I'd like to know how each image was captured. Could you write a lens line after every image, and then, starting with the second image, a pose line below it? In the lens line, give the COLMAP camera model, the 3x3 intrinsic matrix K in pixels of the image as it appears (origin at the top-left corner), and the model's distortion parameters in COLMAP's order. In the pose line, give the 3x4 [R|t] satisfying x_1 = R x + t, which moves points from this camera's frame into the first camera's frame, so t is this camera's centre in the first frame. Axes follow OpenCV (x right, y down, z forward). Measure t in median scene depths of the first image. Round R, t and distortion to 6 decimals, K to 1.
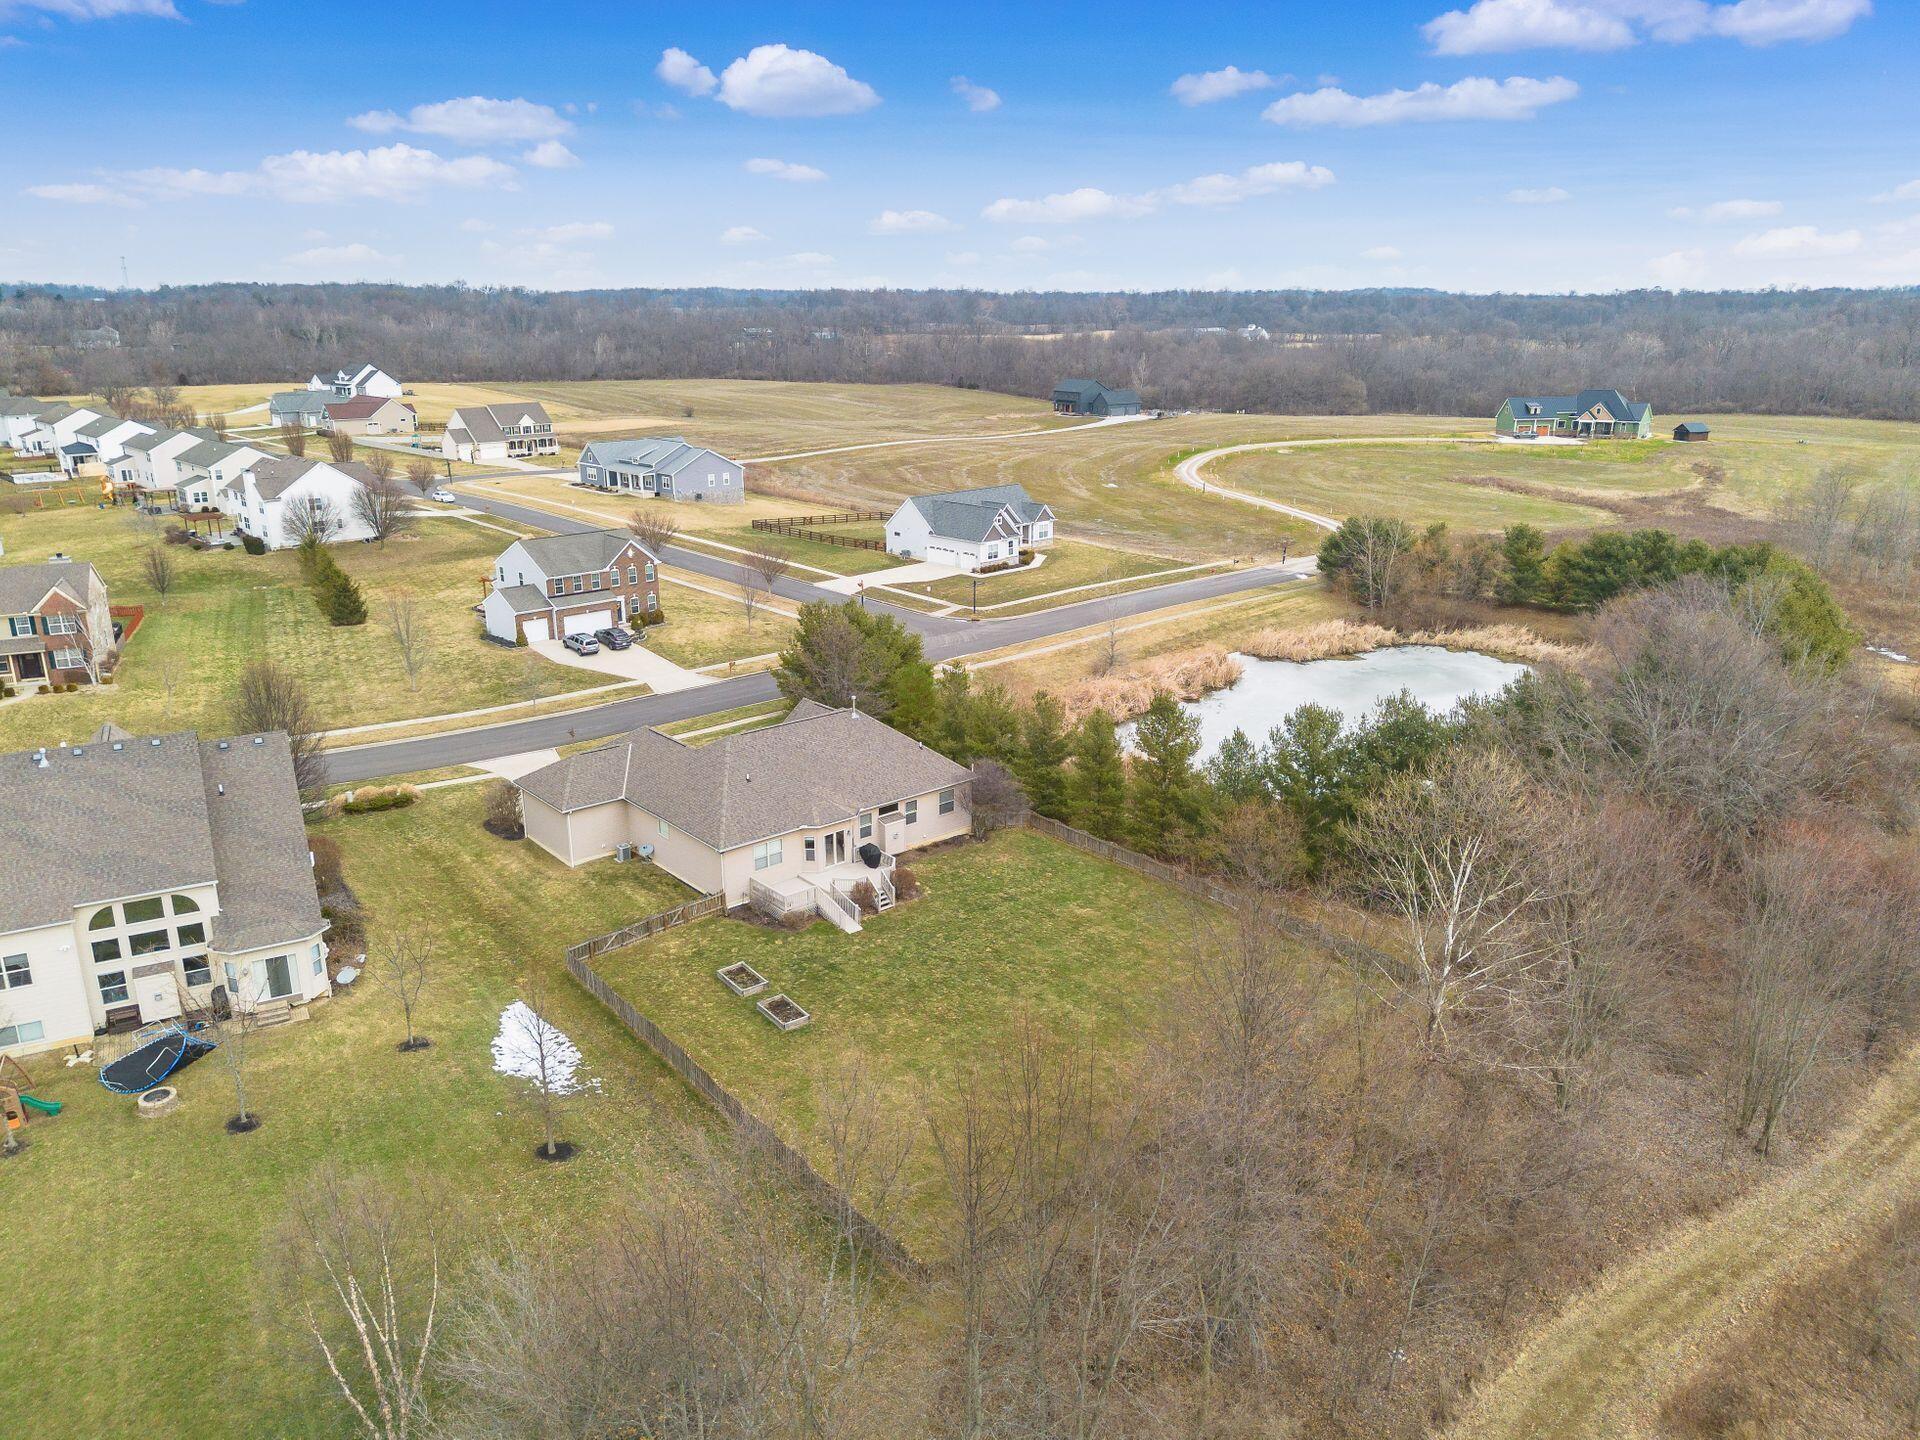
lens RADIAL K [[1315.5, 0, 972.8], [0, 1315.5, 707.1], [0, 0, 1]] dist [0.043549, -0.023893]
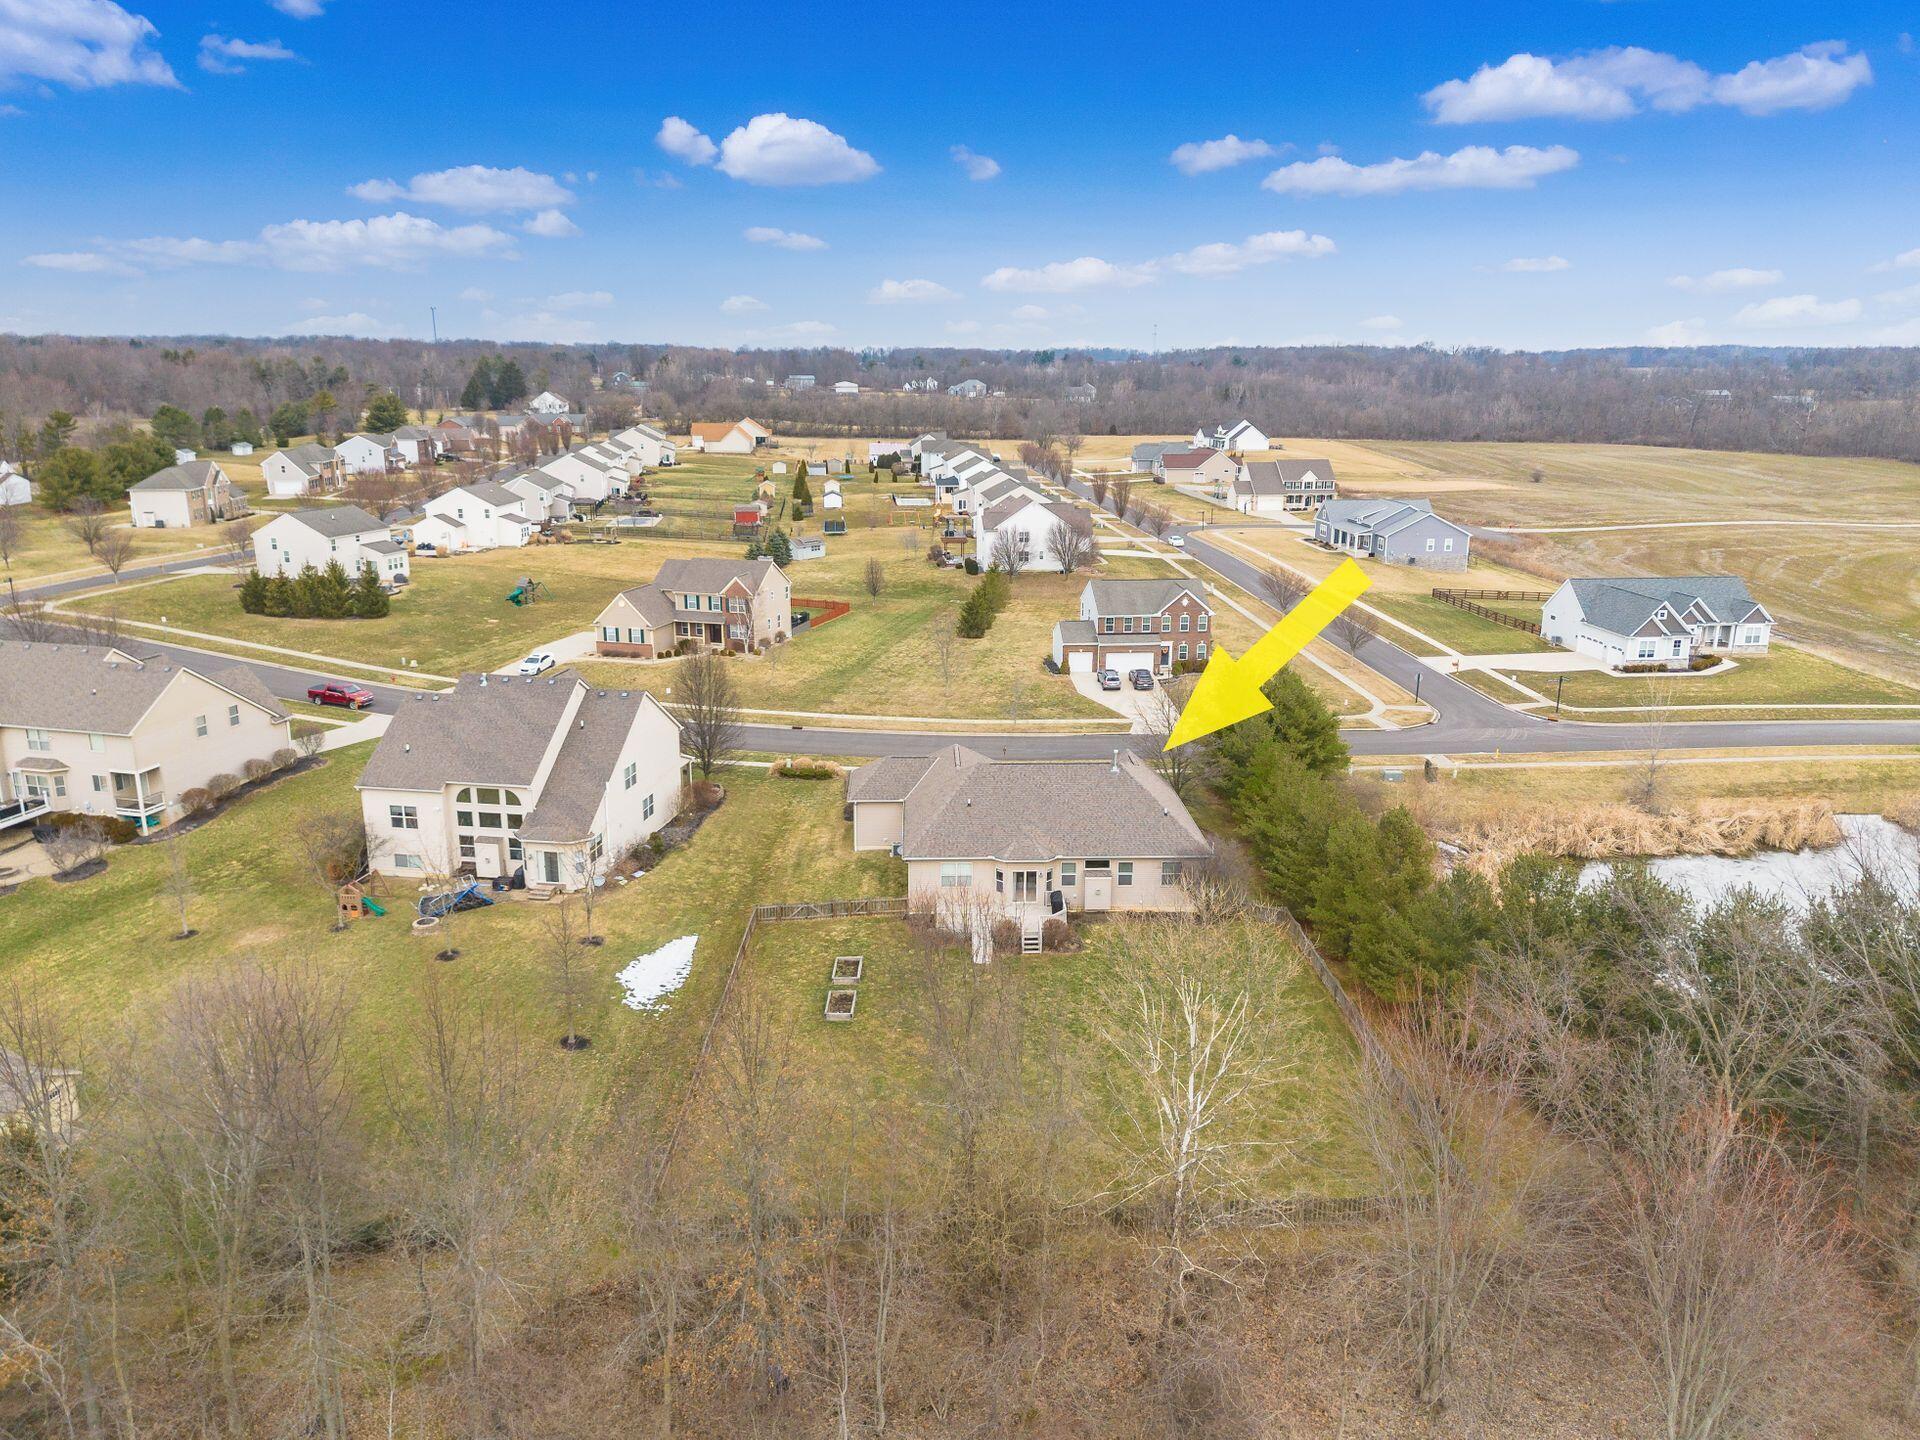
lens RADIAL K [[1315.5, 0, 968.5], [0, 1315.5, 738.4], [0, 0, 1]] dist [0.043549, -0.023893]
pose [[0.798664, 0.168976, -0.577566, 0.229995], [-0.180453, 0.982849, 0.038016, -0.020060], [0.574084, 0.073862, 0.815458, 0.066213]]
